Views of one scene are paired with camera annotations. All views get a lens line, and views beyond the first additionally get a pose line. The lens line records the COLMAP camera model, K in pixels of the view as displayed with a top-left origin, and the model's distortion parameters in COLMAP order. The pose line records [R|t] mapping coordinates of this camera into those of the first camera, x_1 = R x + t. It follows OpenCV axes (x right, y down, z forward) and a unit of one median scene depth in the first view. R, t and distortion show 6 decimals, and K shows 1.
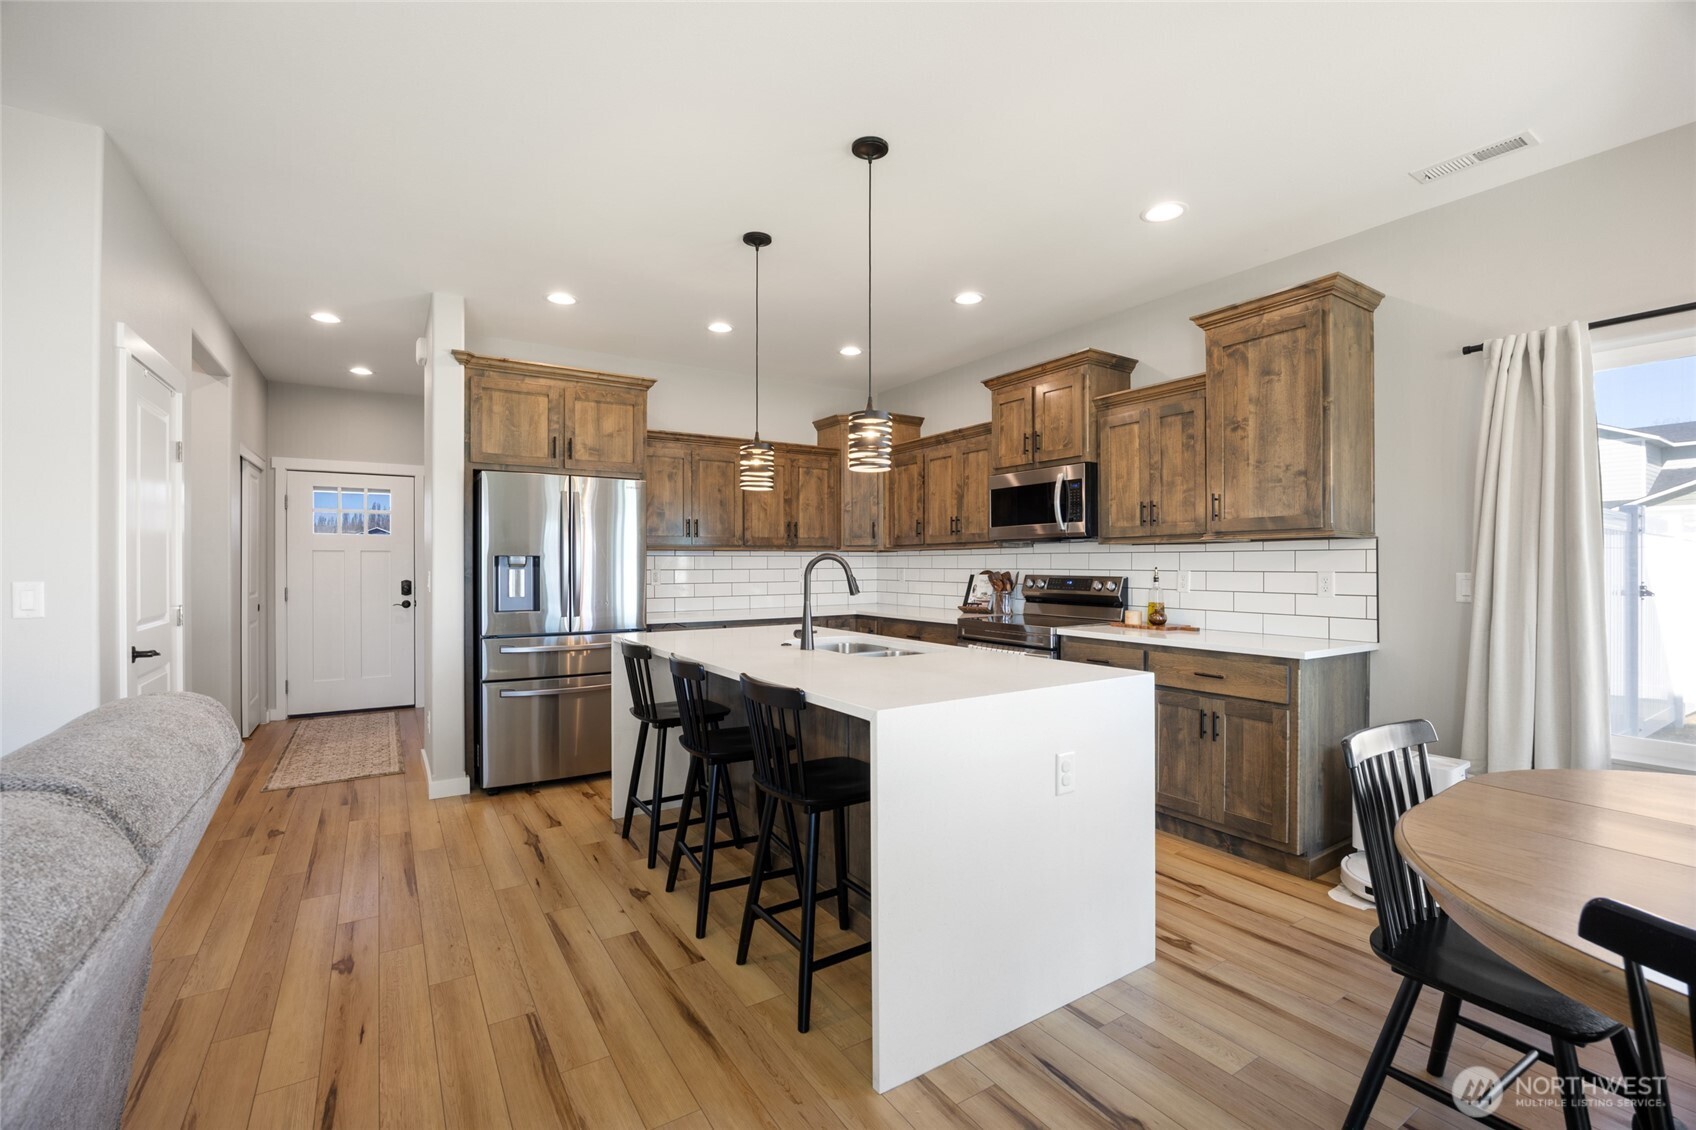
lens RADIAL K [[730.5, 0, 848.0], [0, 730.5, 565.0], [0, 0, 1]] dist [-0.014681, 0.000332]
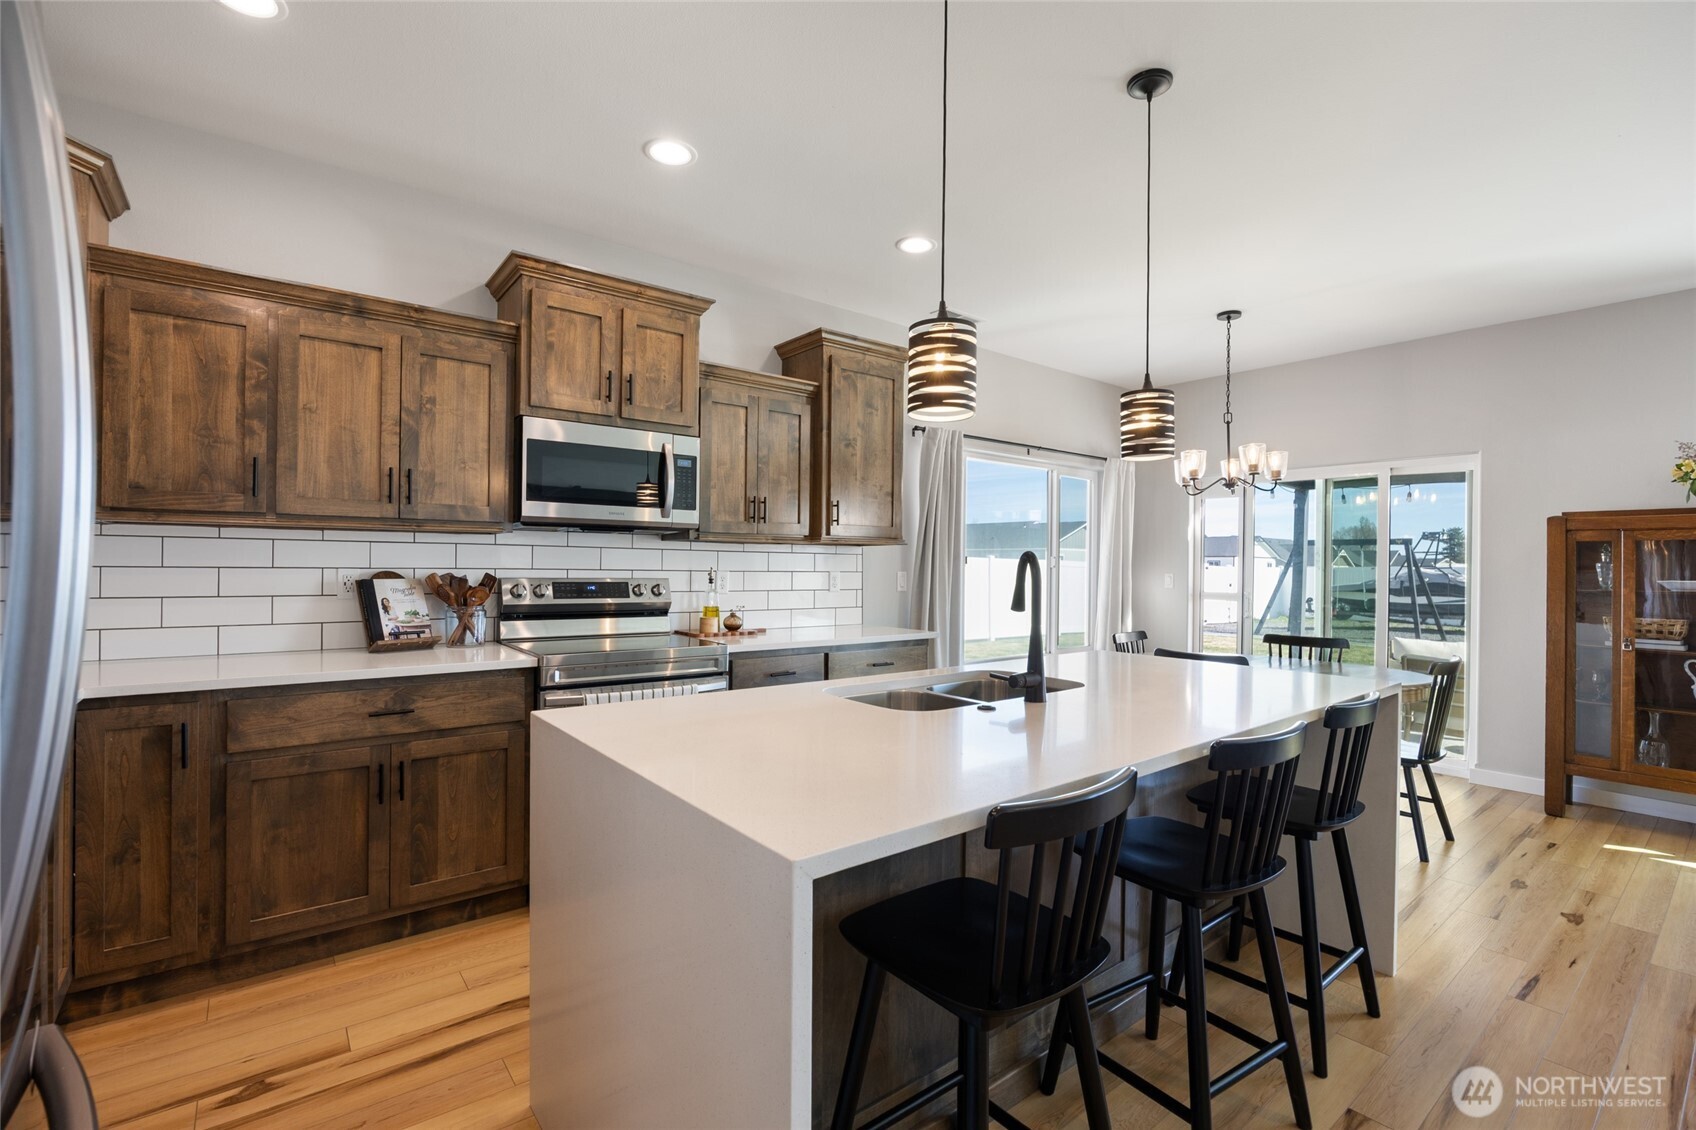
lens RADIAL K [[754.3, 0, 848.0], [0, 754.3, 565.0], [0, 0, 1]] dist [-0.016129, 0.000088]
pose [[-0.099888, 0.000137, 0.994999, -0.512093], [-0.010253, 0.999947, -0.001167, -0.000386], [-0.994946, -0.010318, -0.099881, 0.905793]]
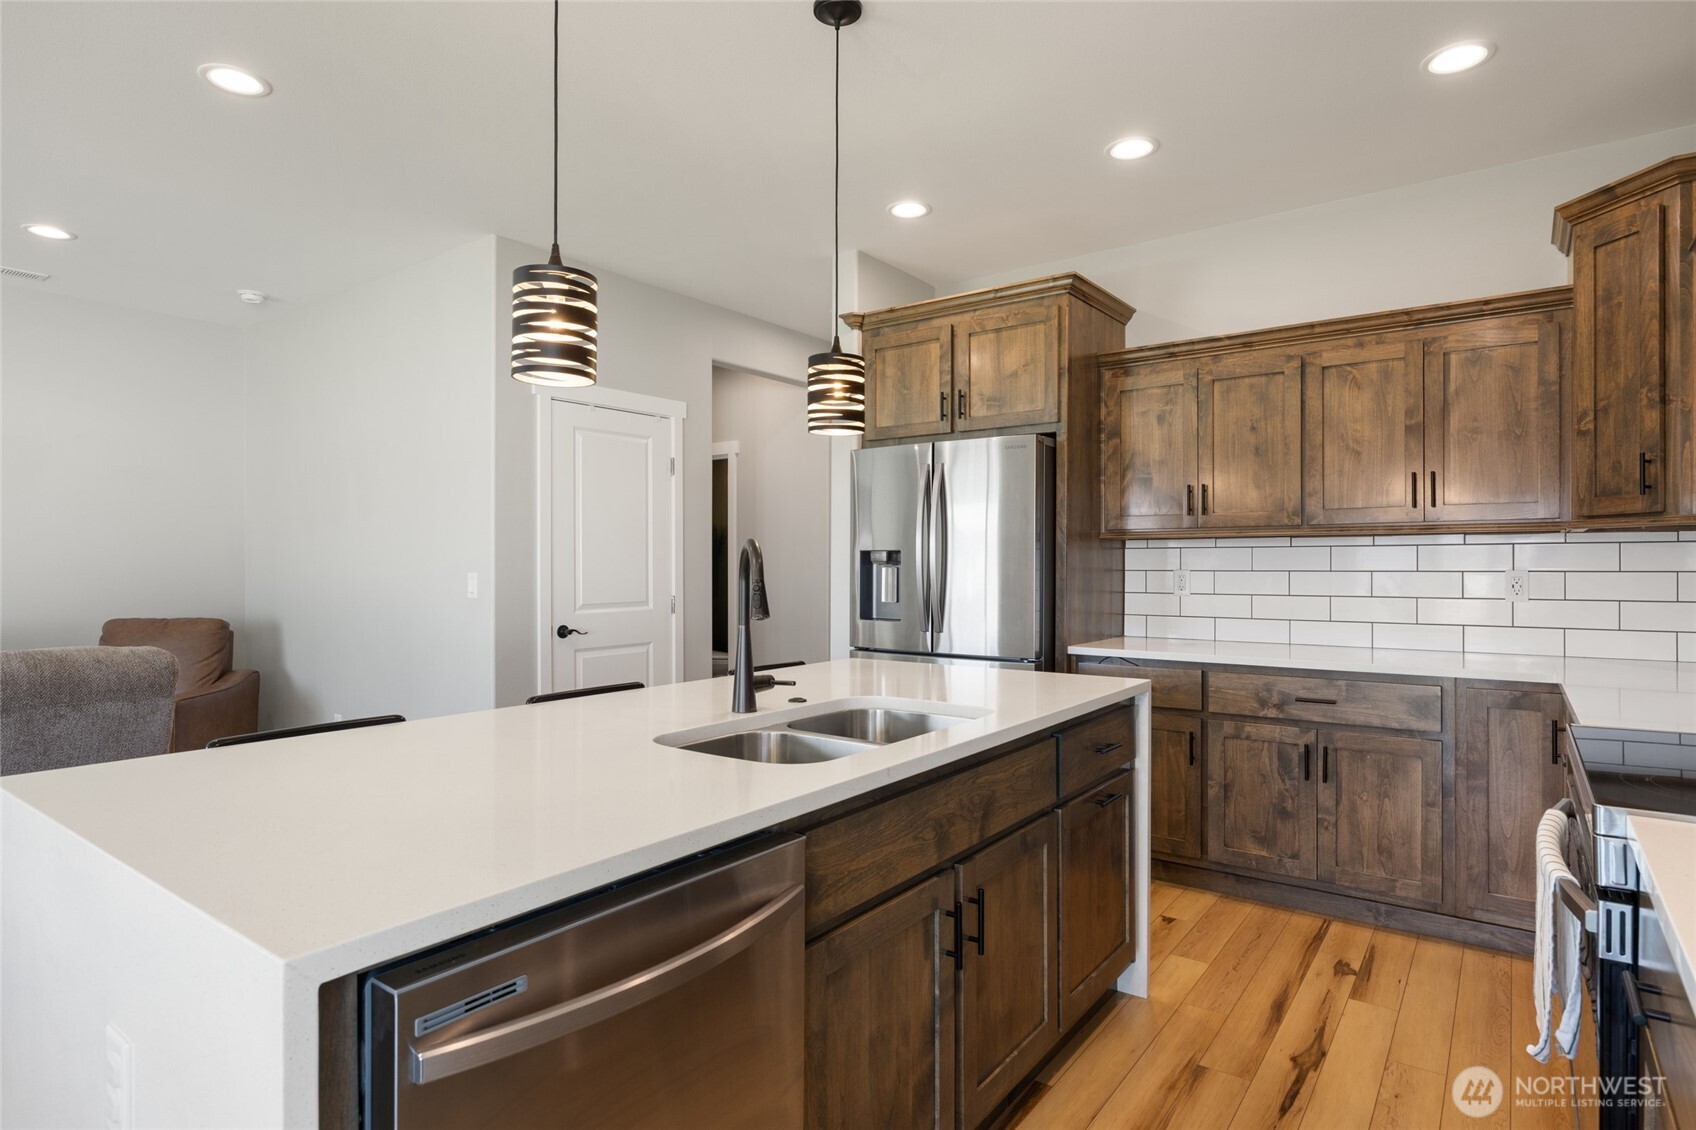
lens RADIAL K [[900.8, 0, 853.5], [0, 900.8, 561.1], [0, 0, 1]] dist [-0.001386, -0.000078]
pose [[0.359266, -0.001561, -0.933234, 0.456129], [-0.002985, 0.999992, -0.002822, 0.001745], [0.933230, 0.003800, 0.359259, 0.609046]]
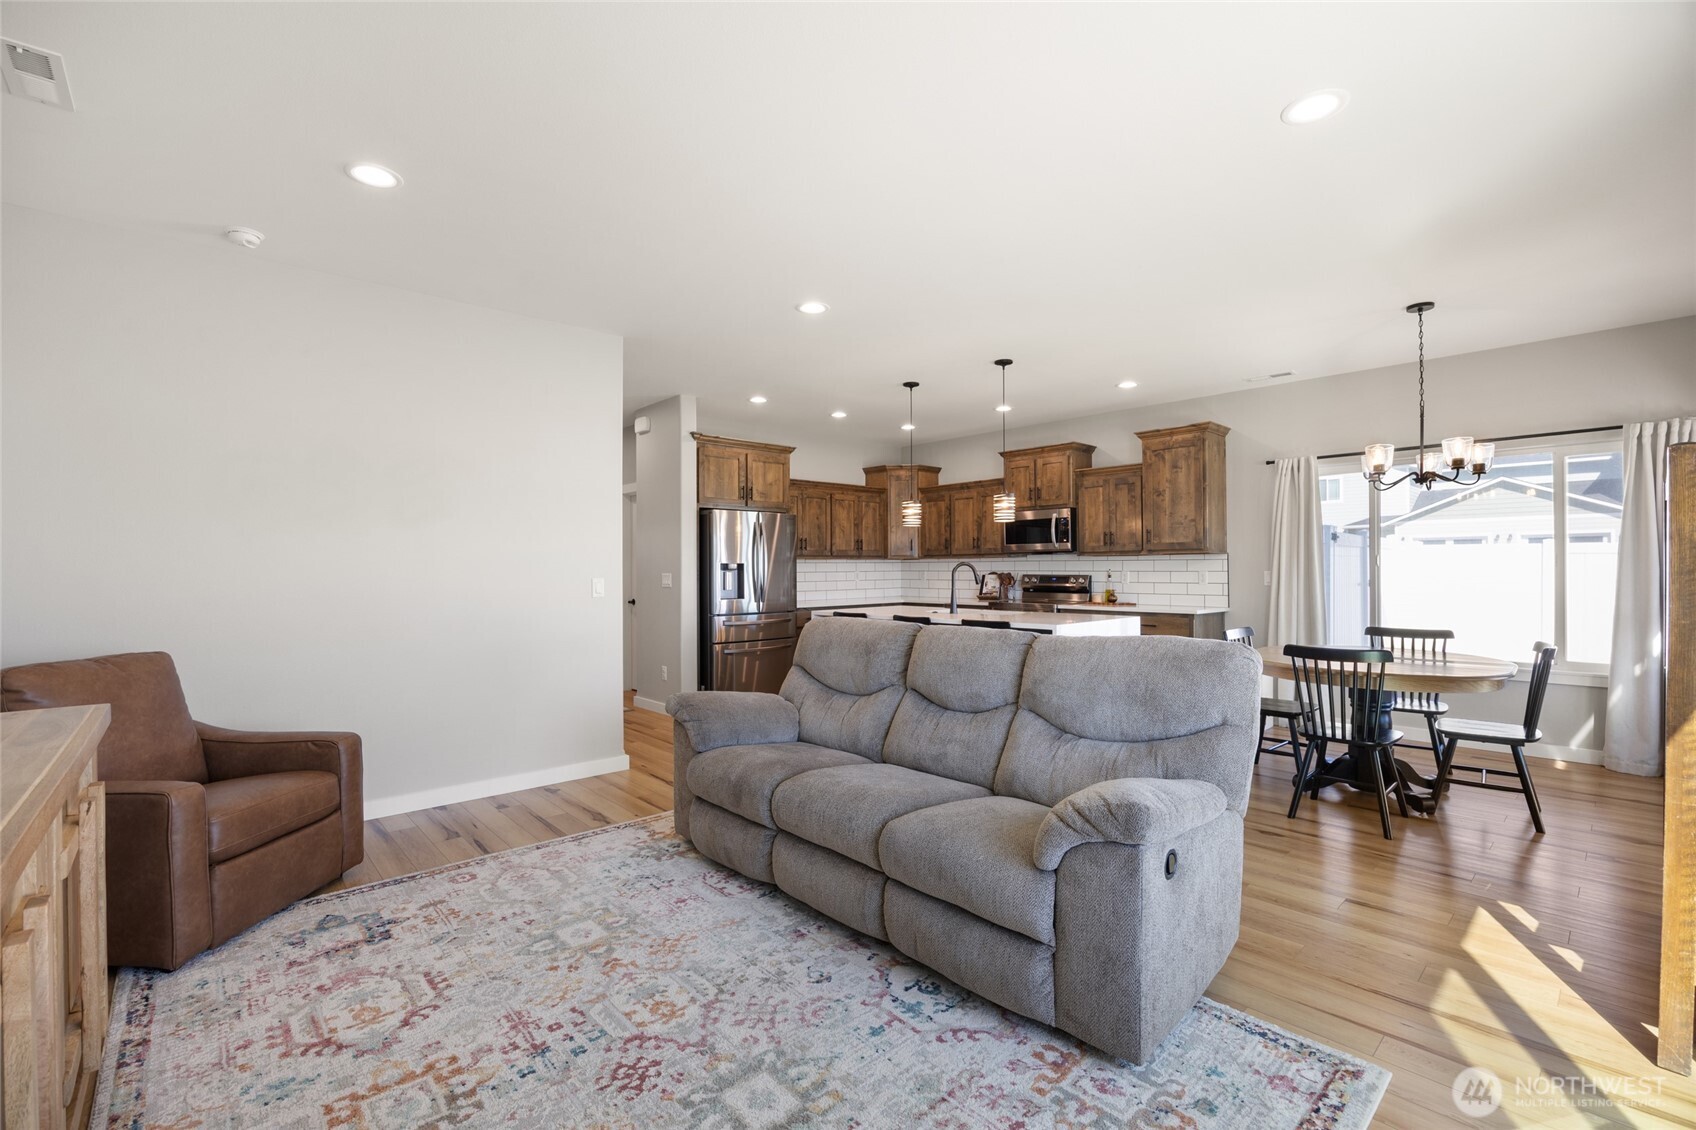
lens RADIAL K [[730.5, 0, 848.0], [0, 730.5, 565.0], [0, 0, 1]] dist [-0.014681, 0.000332]
pose [[0.985995, -0.002679, 0.166756, -0.464767], [0.003787, 0.999973, -0.006331, 0.001726], [-0.166734, 0.006874, 0.985978, -0.584160]]
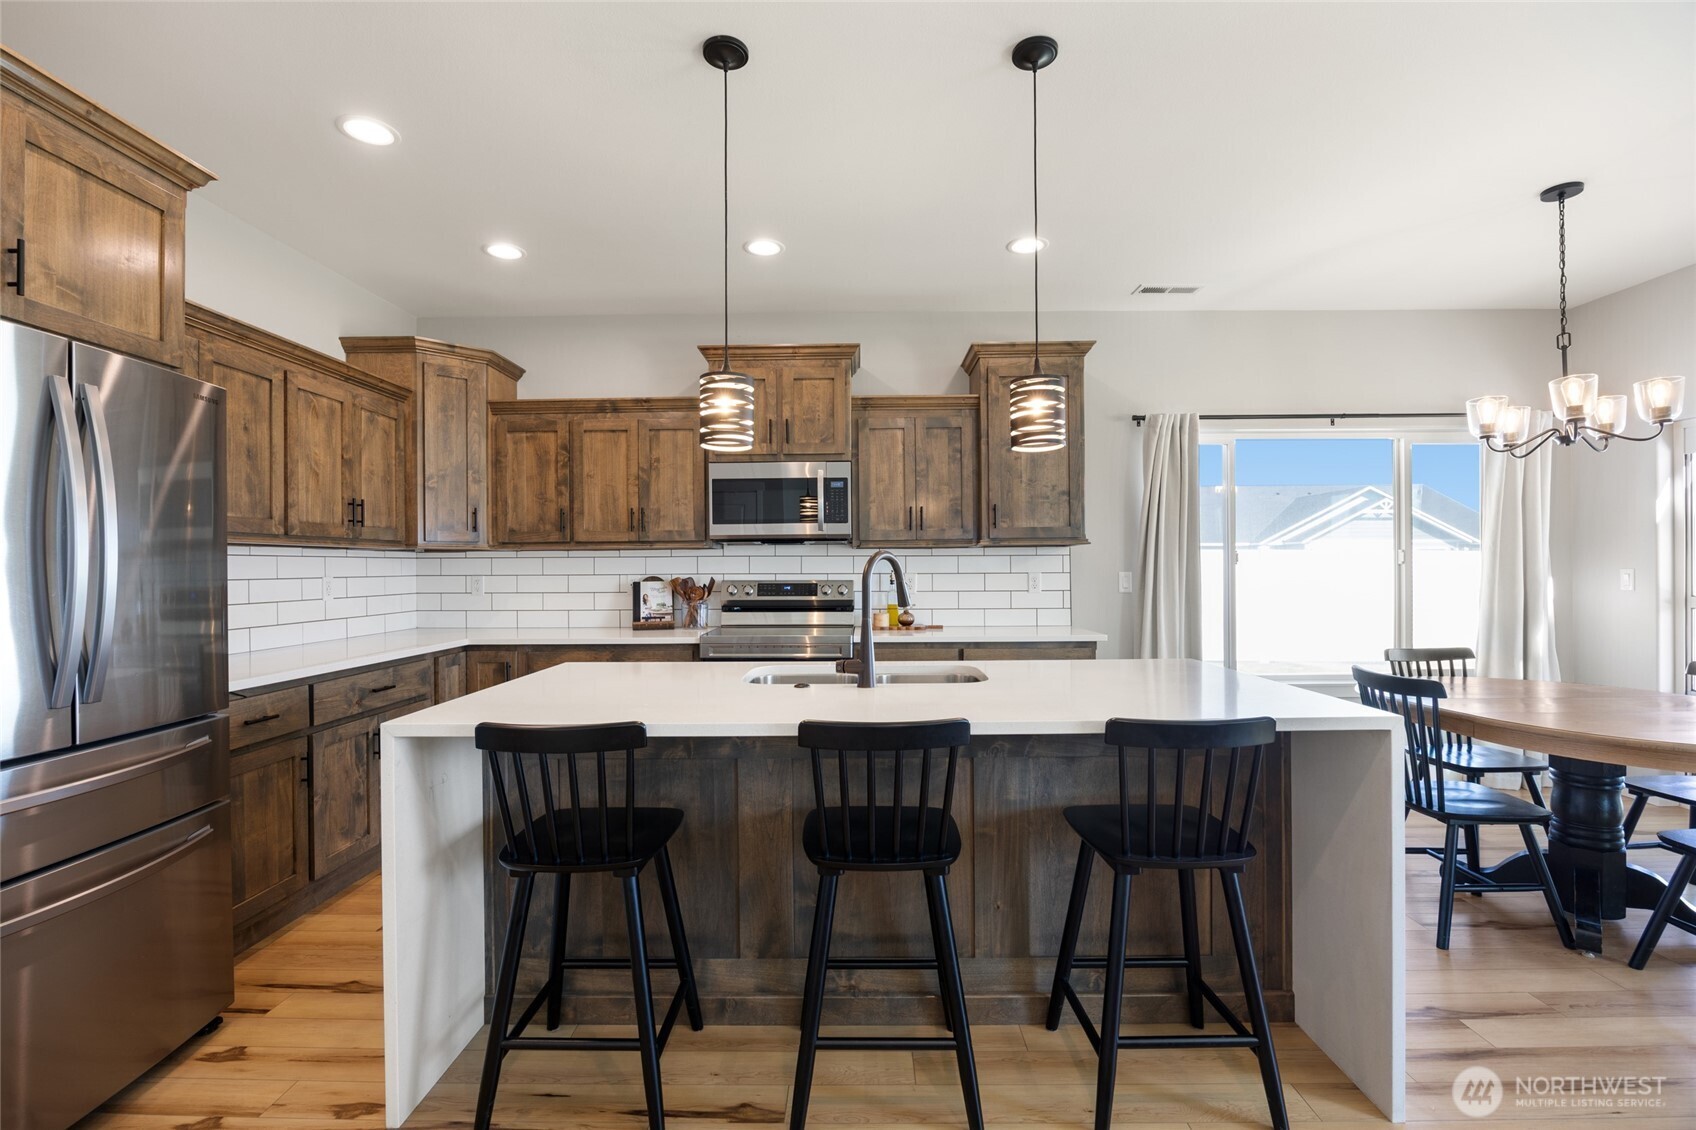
lens RADIAL K [[749.6, 0, 848.0], [0, 749.6, 565.0], [0, 0, 1]] dist [-0.012061, -0.000117]
pose [[0.552690, 0.001486, 0.833386, -0.491104], [0.006941, 0.999956, -0.006386, 0.001890], [-0.833358, 0.009314, 0.552655, 0.452854]]
